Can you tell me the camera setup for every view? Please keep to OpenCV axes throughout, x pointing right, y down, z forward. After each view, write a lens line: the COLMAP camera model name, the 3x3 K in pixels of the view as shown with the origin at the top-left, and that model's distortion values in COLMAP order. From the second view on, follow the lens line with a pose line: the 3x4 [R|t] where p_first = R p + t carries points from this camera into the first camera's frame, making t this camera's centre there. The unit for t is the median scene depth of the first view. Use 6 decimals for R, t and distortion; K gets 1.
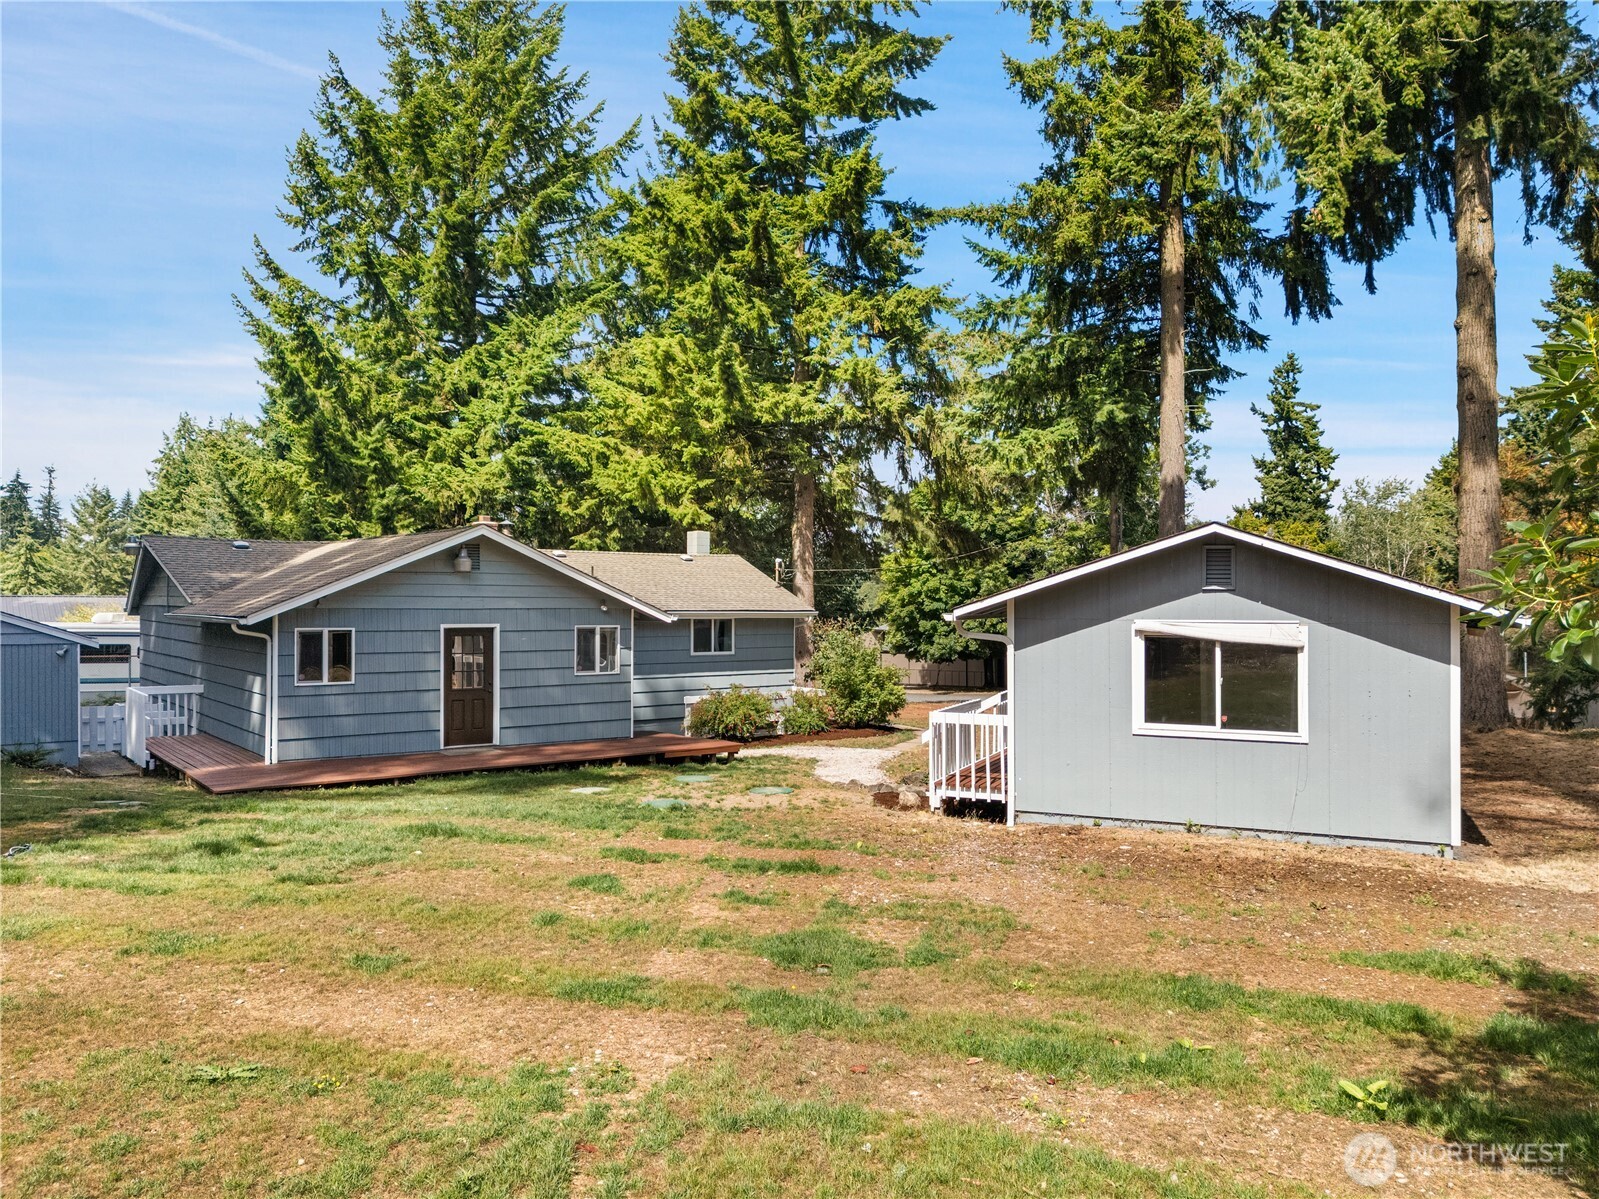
lens RADIAL K [[1104.4, 0, 799.5], [0, 1104.4, 599.5], [0, 0, 1]] dist [0.035950, -0.007704]
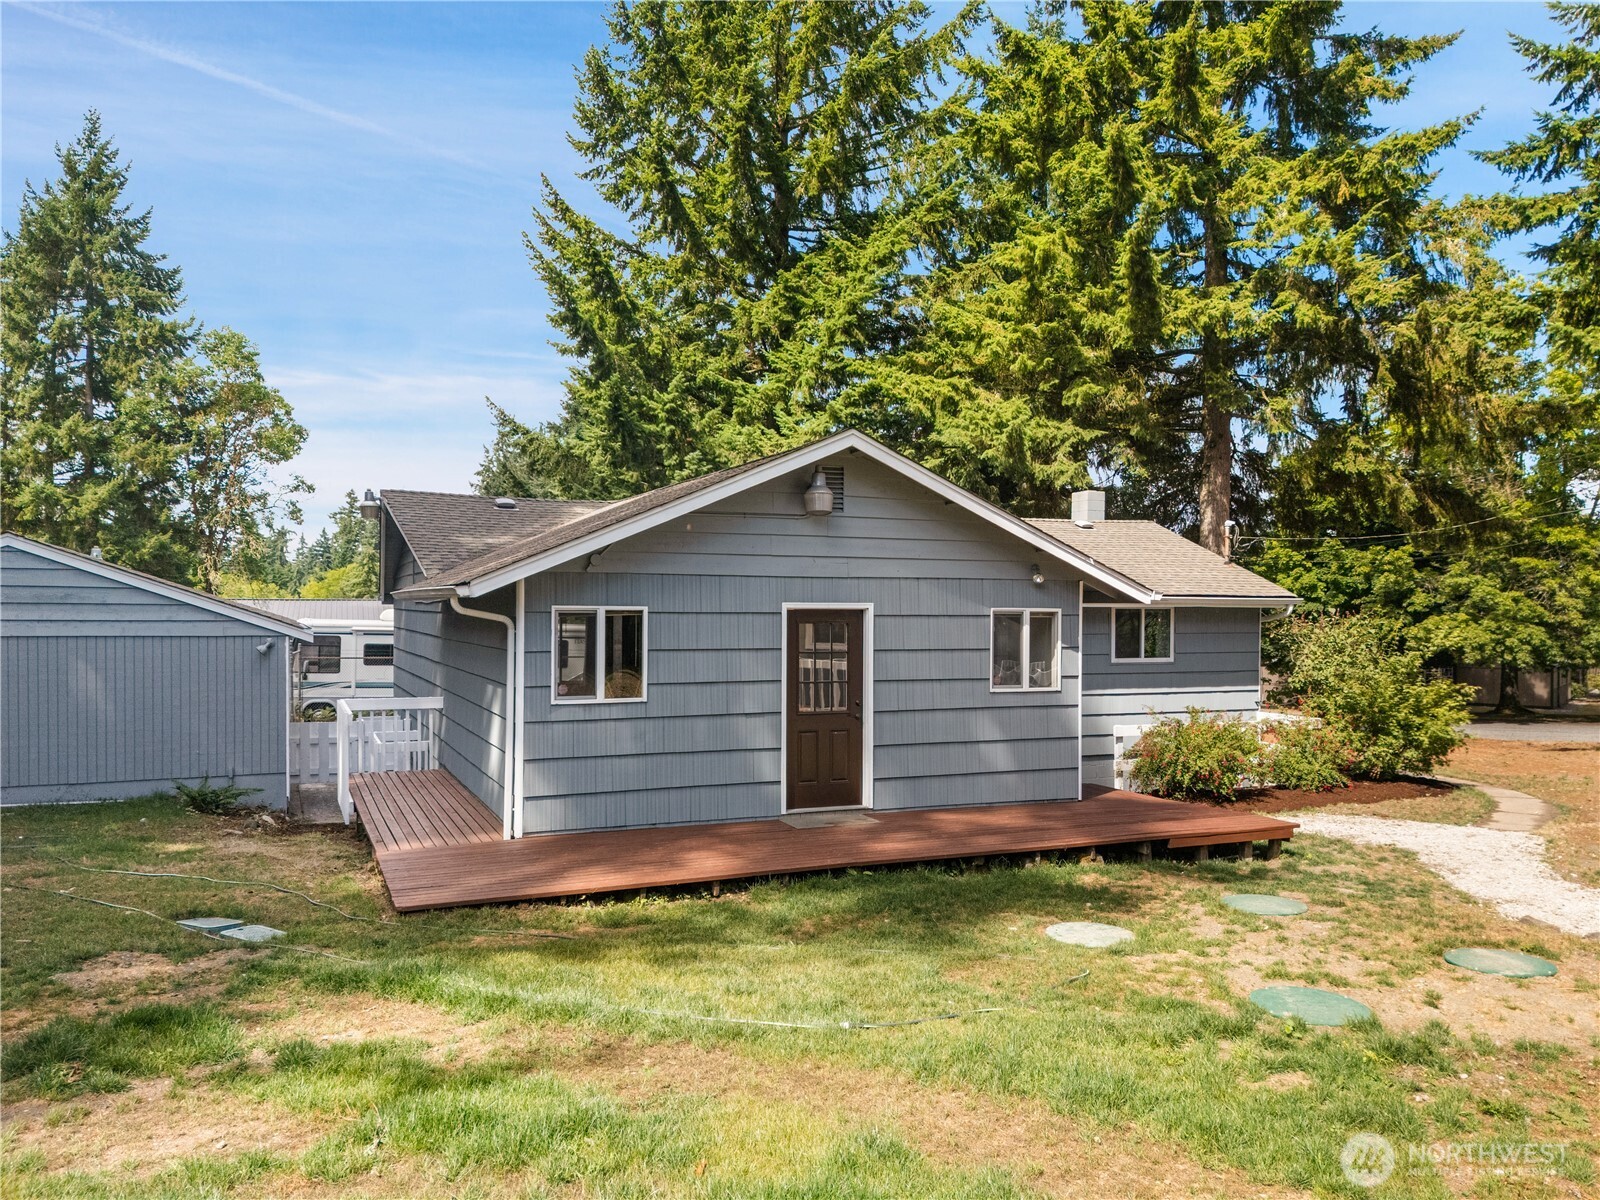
lens RADIAL K [[1105.1, 0, 800.0], [0, 1105.1, 600.0], [0, 0, 1]] dist [0.035950, -0.007704]
pose [[0.969402, -0.004252, -0.245441, -0.091579], [0.002362, 0.999965, -0.007994, 0.013766], [0.245466, 0.007169, 0.969379, 0.232940]]
